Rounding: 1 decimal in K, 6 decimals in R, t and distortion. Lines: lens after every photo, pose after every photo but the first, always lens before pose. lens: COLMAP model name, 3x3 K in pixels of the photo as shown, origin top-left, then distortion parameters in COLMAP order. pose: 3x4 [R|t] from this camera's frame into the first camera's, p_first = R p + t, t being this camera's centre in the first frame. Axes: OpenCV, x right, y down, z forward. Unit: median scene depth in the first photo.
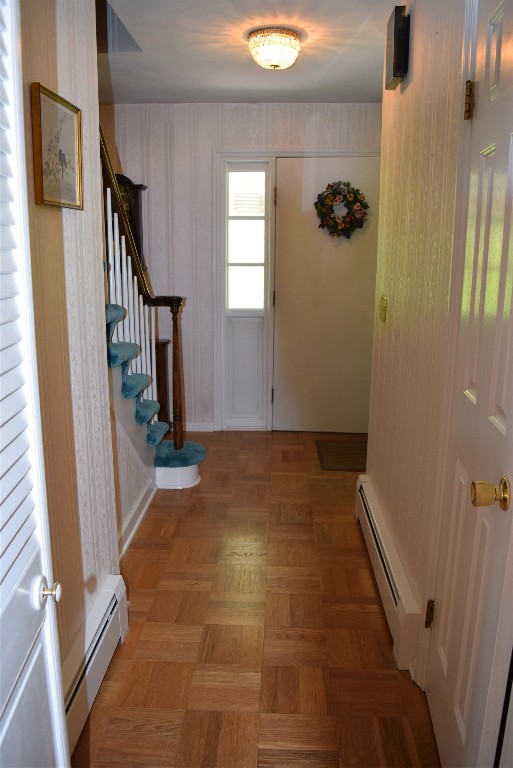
lens RADIAL K [[606.3, 0, 256.5], [0, 606.3, 384.0], [0, 0, 1]] dist [-0.101446, 0.035055]
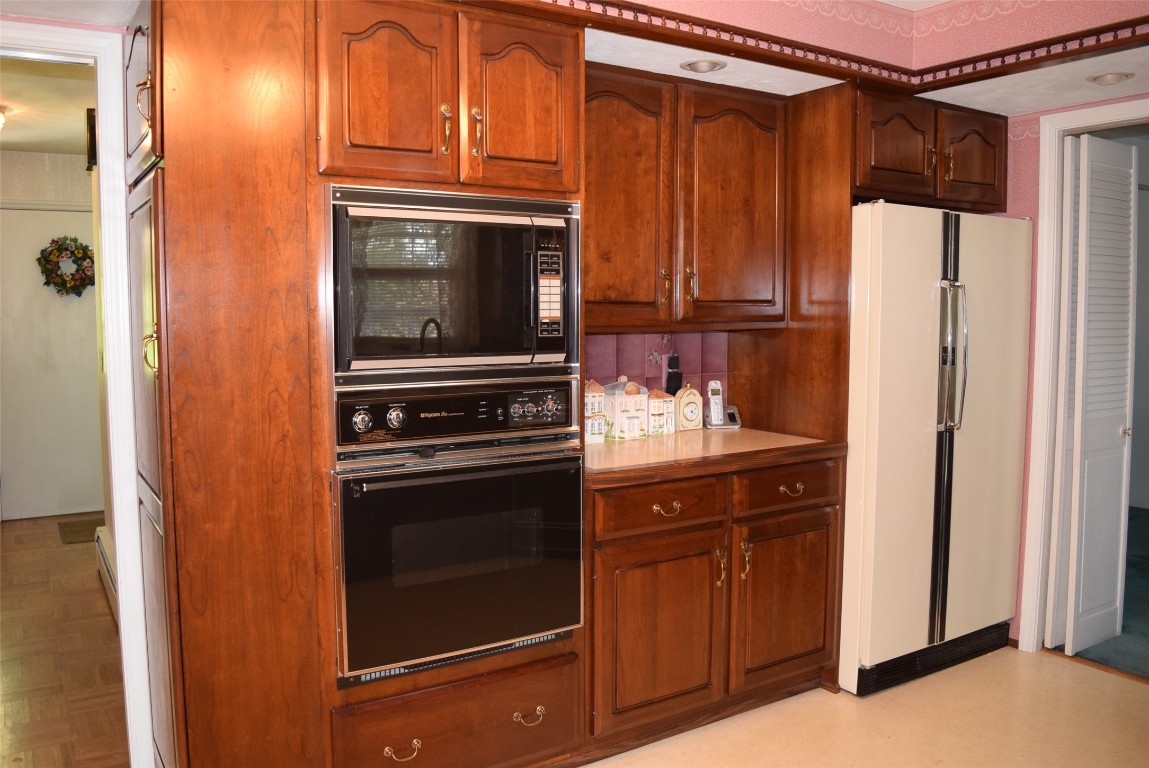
lens RADIAL K [[907.1, 0, 574.5], [0, 907.1, 384.0], [0, 0, 1]] dist [-0.101446, 0.035055]
pose [[0.824050, -0.052060, 0.564120, 0.008768], [0.131565, 0.986130, -0.101181, 0.131649], [-0.551029, 0.157597, 0.819470, -0.523985]]
